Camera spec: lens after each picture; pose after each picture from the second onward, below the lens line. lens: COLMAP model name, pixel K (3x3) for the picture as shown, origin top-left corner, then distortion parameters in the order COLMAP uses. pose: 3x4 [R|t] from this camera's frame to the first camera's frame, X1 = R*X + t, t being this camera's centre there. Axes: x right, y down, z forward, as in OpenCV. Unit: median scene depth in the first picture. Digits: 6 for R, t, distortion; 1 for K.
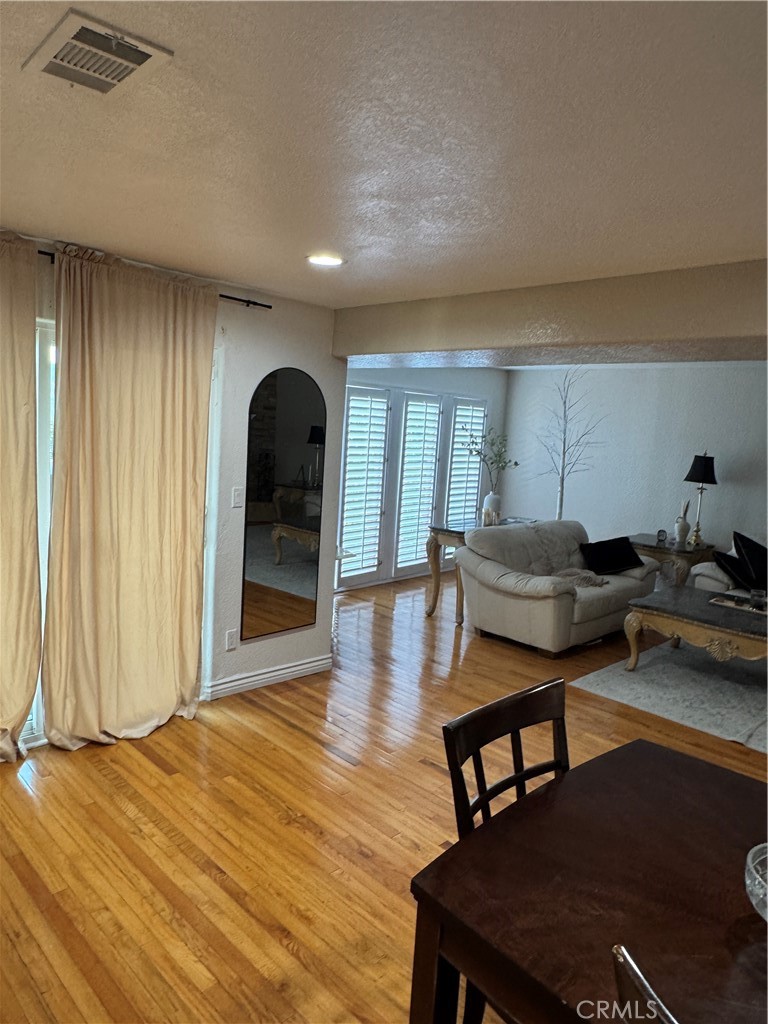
lens RADIAL K [[689.3, 0, 380.3], [0, 689.3, 516.7], [0, 0, 1]] dist [-0.006090, 0.004610]
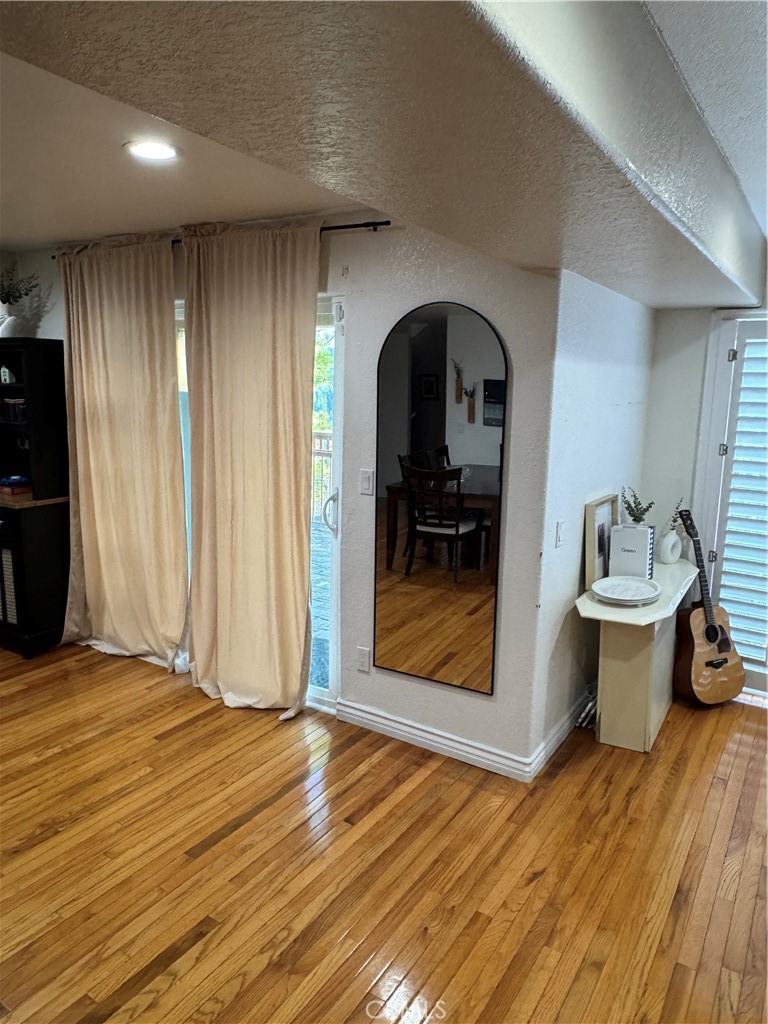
lens RADIAL K [[689.3, 0, 385.1], [0, 689.3, 510.8], [0, 0, 1]] dist [-0.006090, 0.004610]
pose [[0.220569, 0.121131, -0.967820, 0.604923], [-0.132325, 0.986801, 0.093349, -0.078254], [0.966354, 0.107477, 0.233687, 0.909606]]
